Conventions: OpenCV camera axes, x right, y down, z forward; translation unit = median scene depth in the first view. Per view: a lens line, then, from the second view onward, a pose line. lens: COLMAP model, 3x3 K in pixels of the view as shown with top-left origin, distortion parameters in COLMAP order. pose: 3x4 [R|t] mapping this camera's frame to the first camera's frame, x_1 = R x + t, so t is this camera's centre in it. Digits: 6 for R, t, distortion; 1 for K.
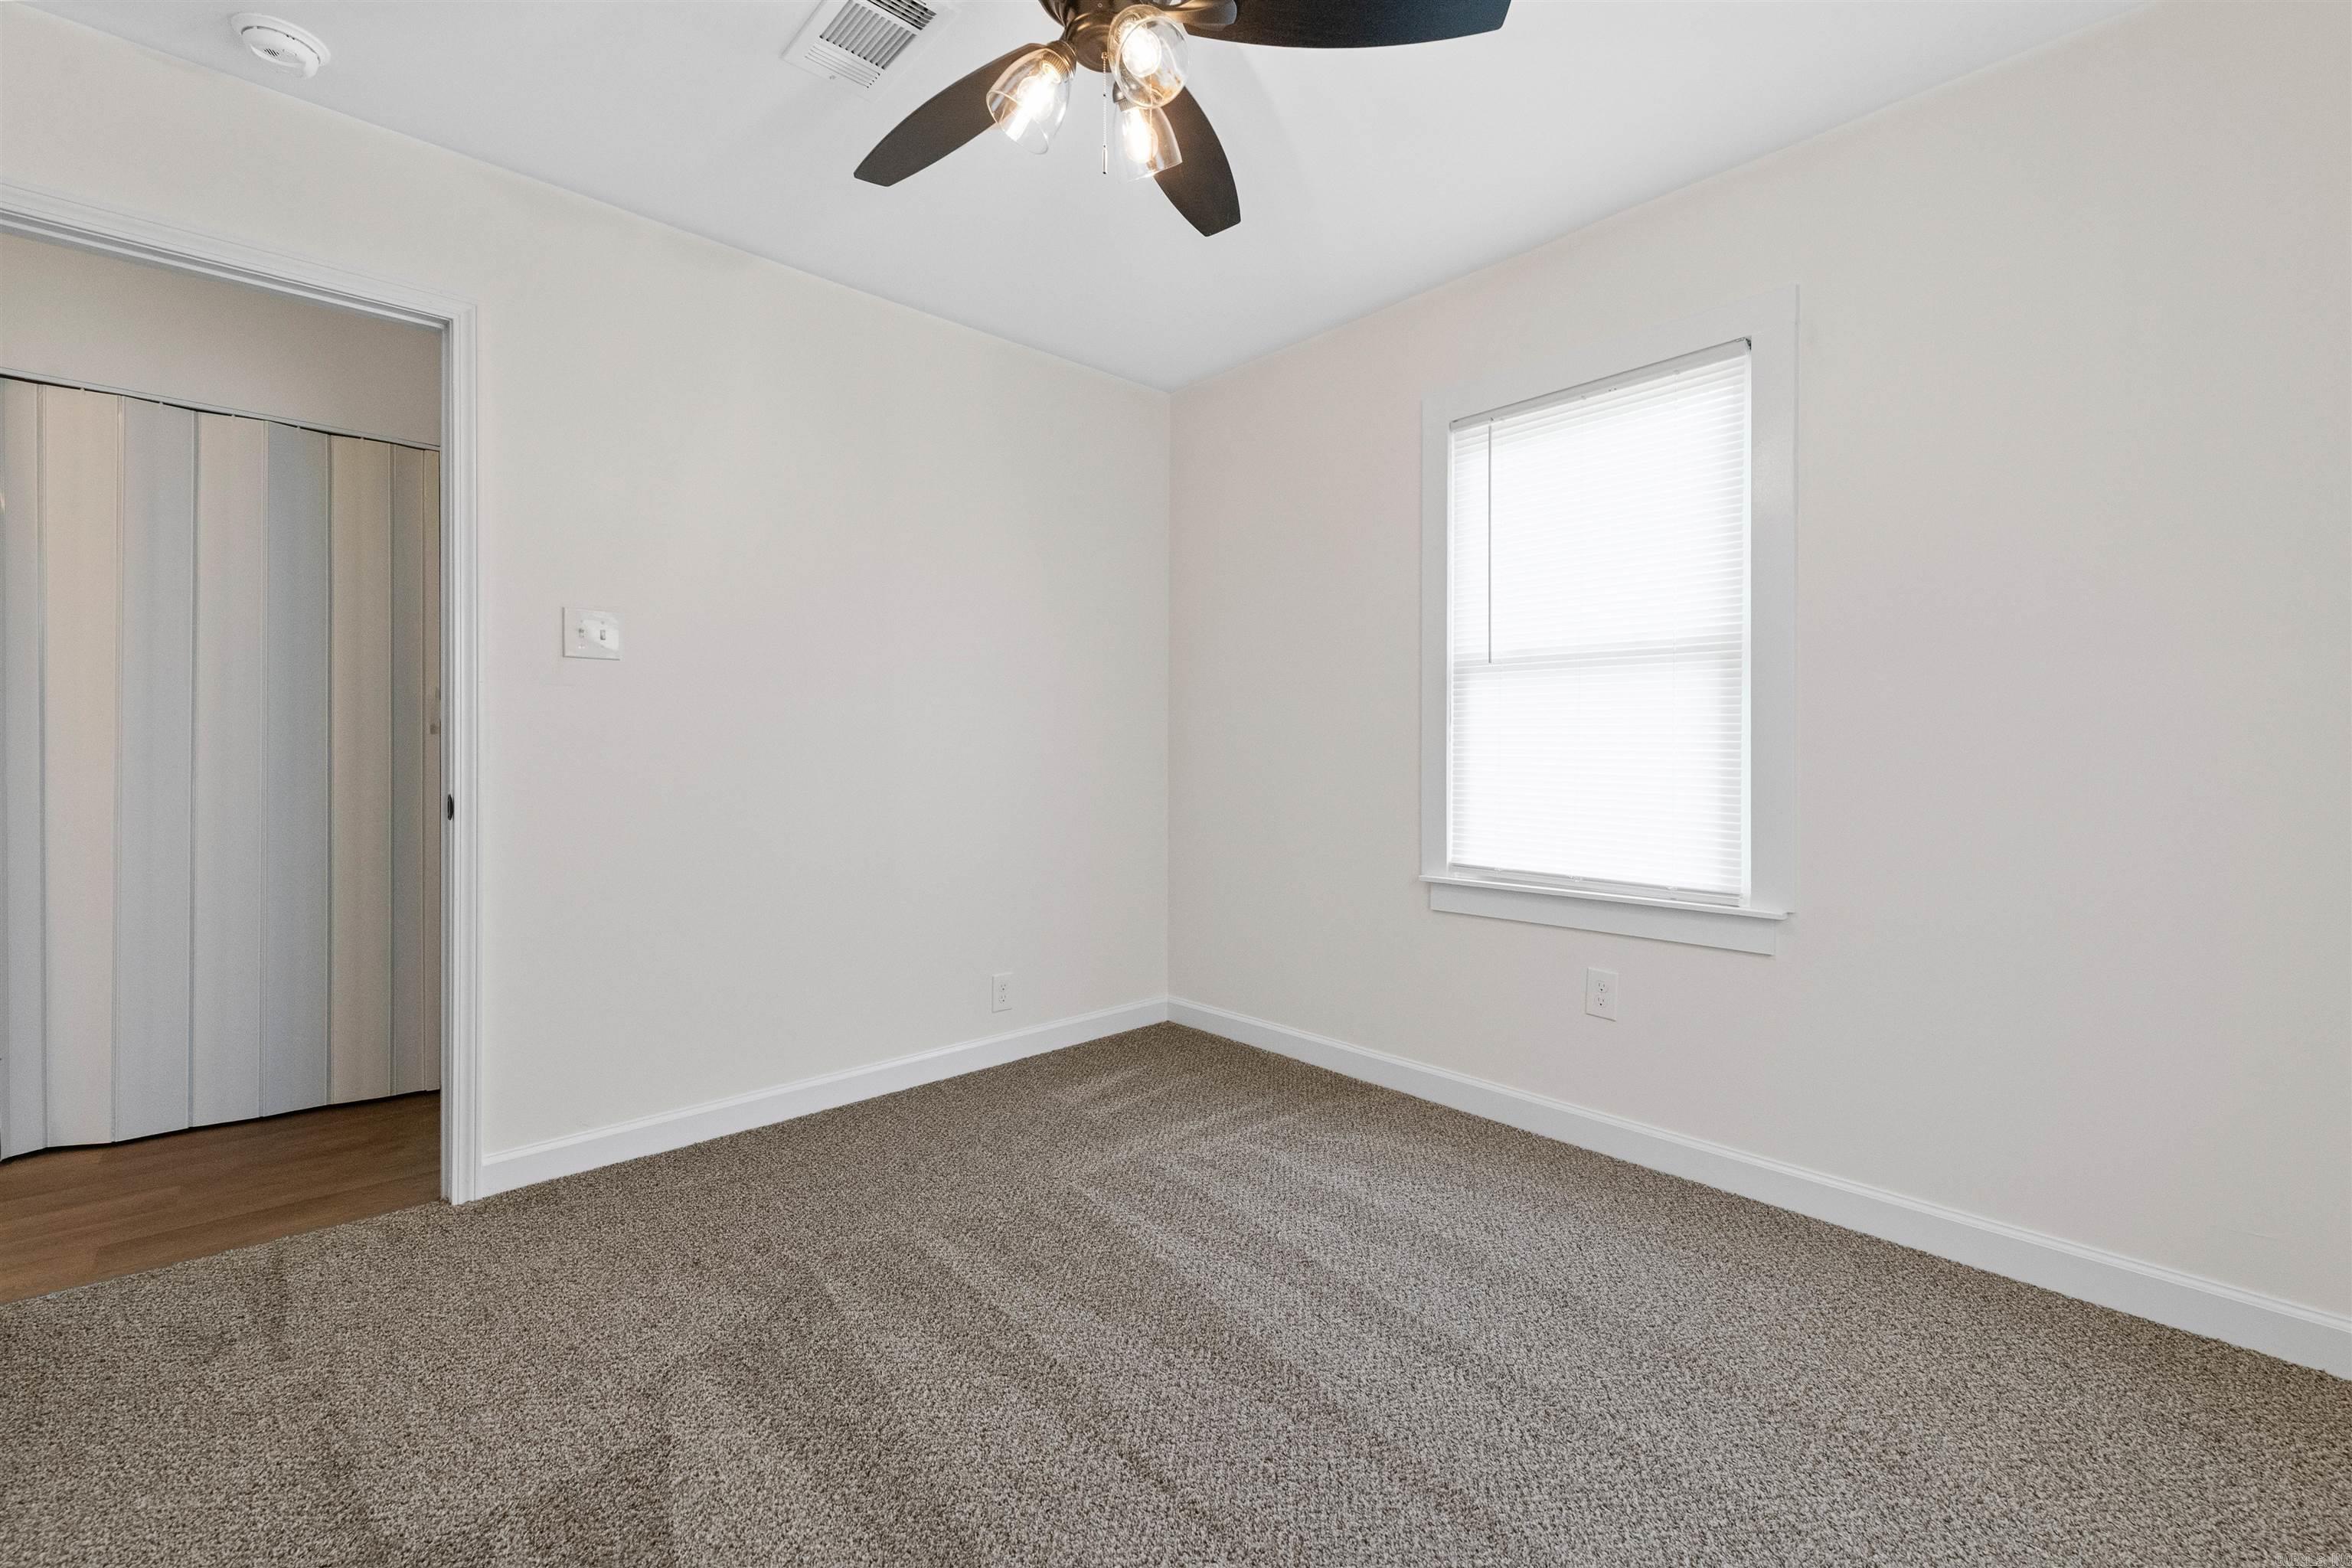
lens RADIAL K [[975.6, 0, 1169.9], [0, 975.6, 772.6], [0, 0, 1]] dist [-0.002556, -0.000460]
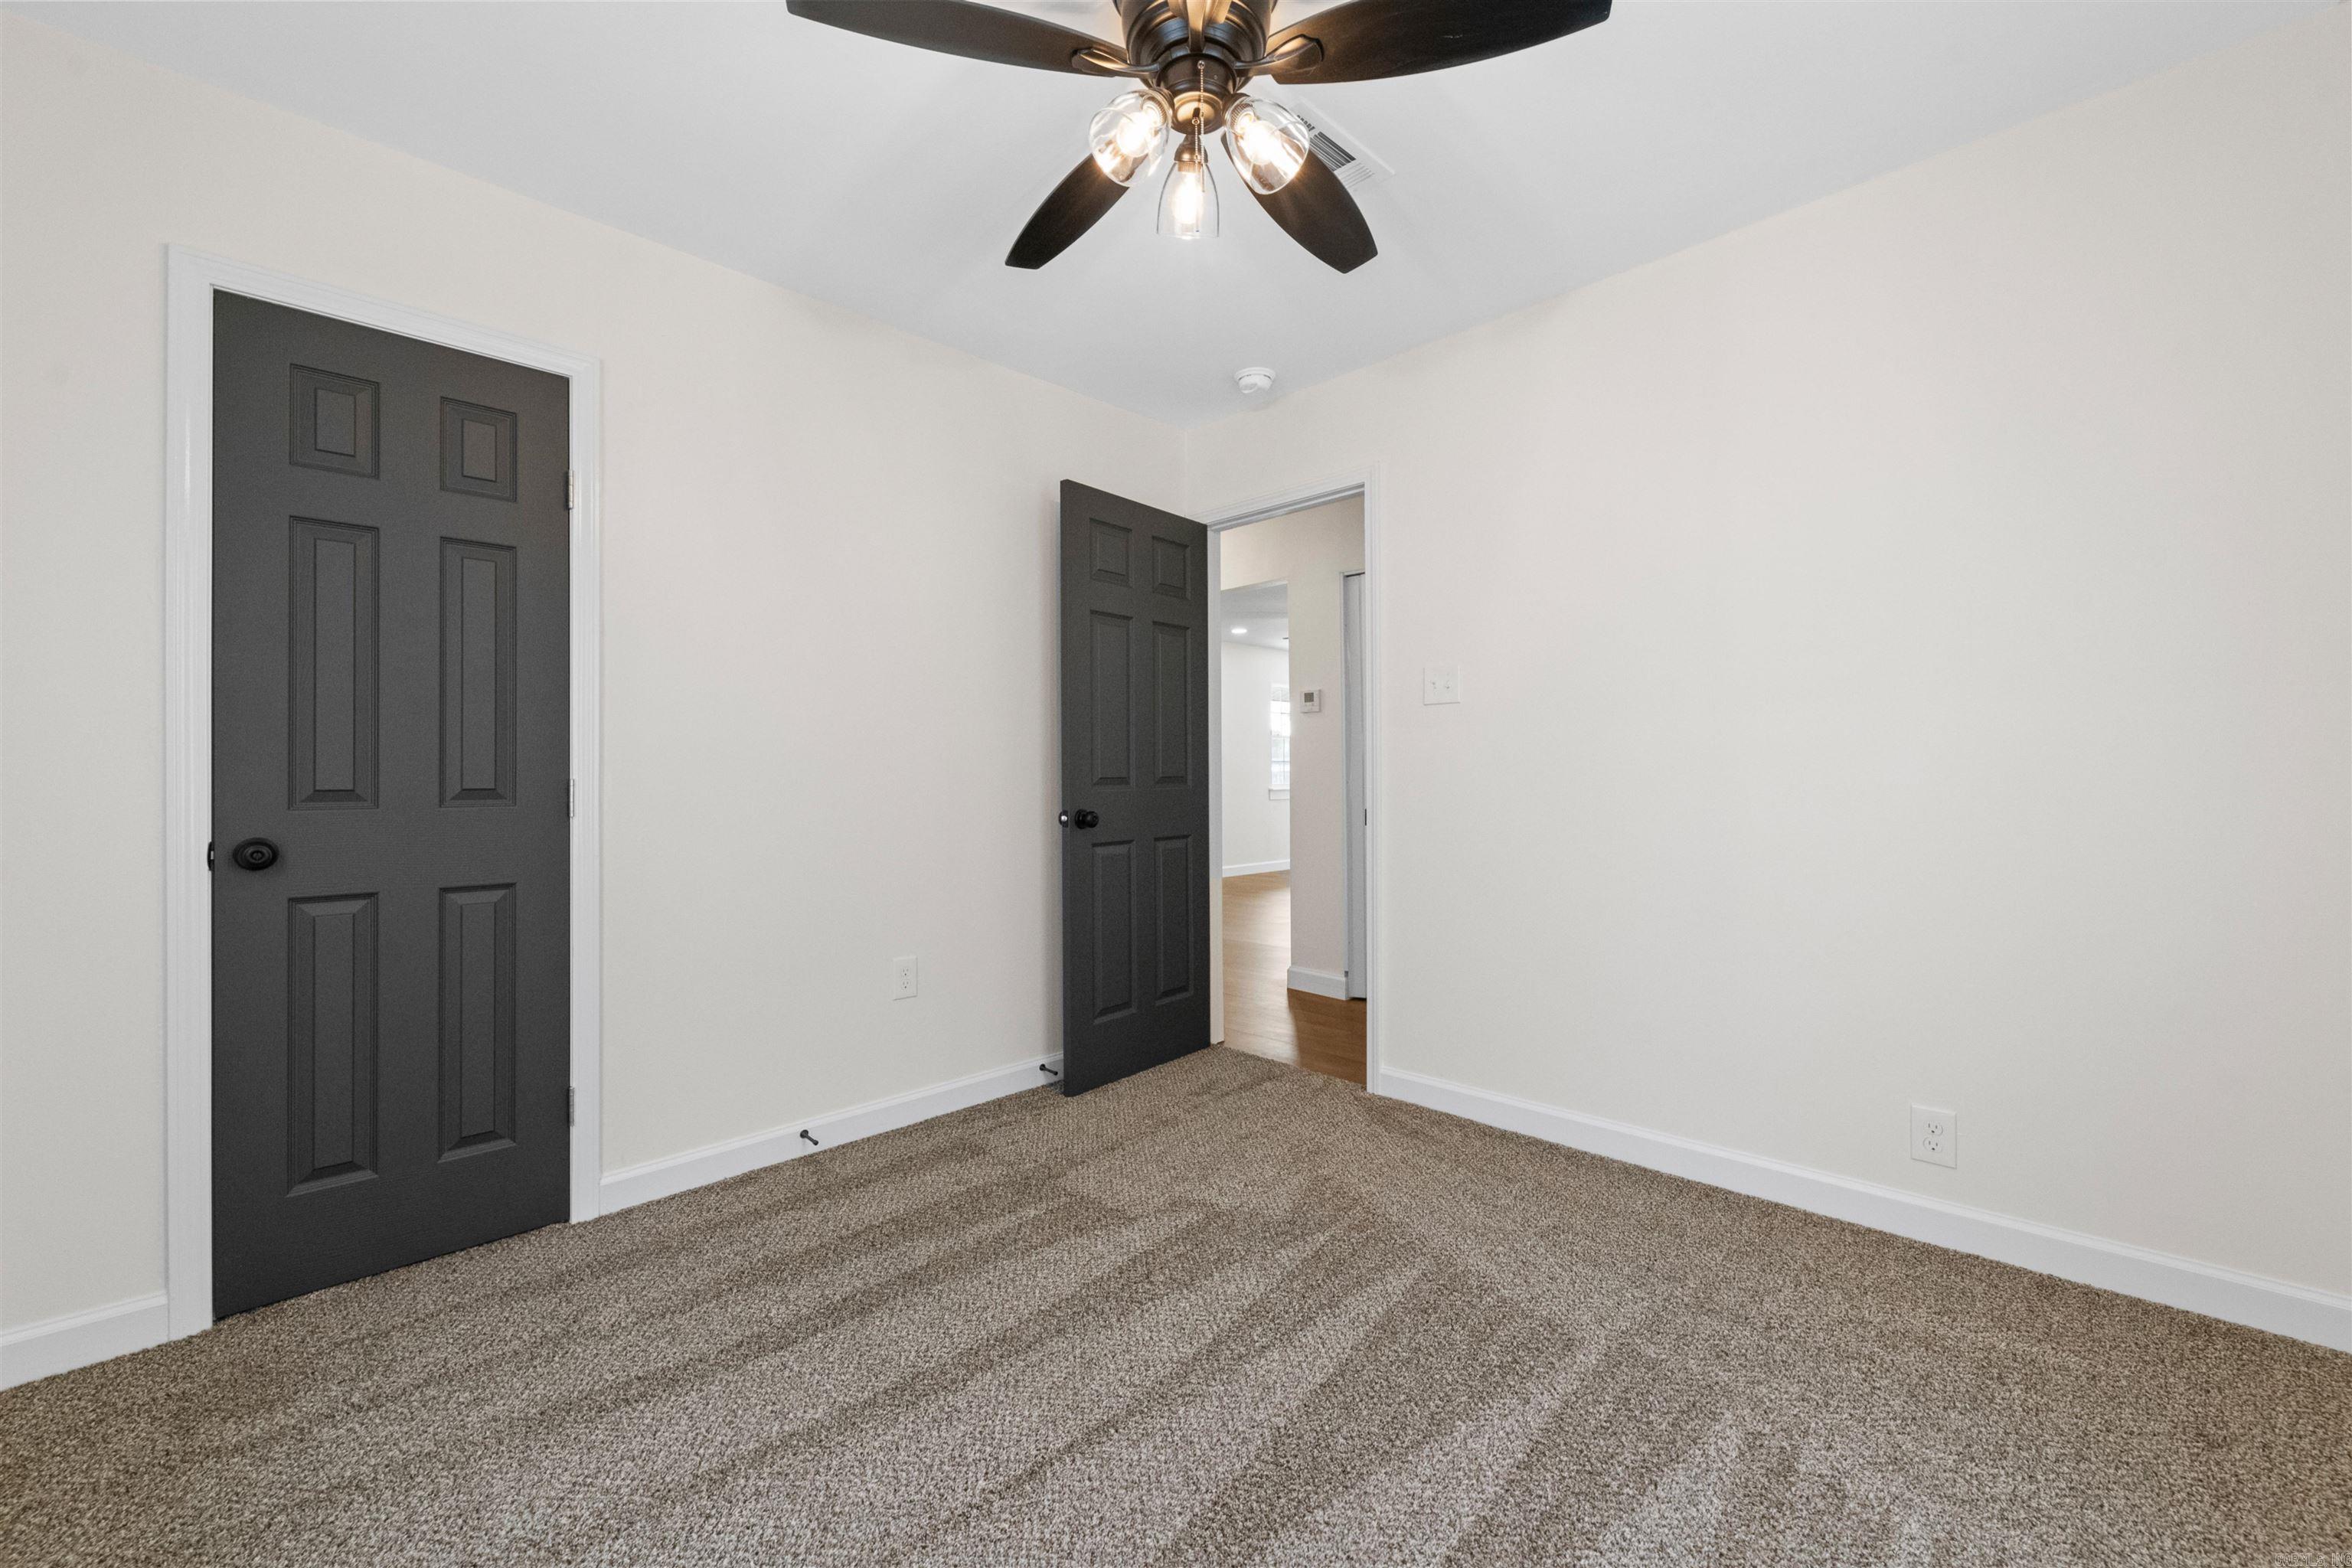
lens RADIAL K [[975.6, 0, 1169.8], [0, 975.6, 775.8], [0, 0, 1]] dist [-0.002556, -0.000460]
pose [[0.009765, 0.001944, -0.999950, 0.717640], [-0.005764, 0.999982, 0.001888, -0.026877], [0.999936, 0.005745, 0.009776, 0.700034]]
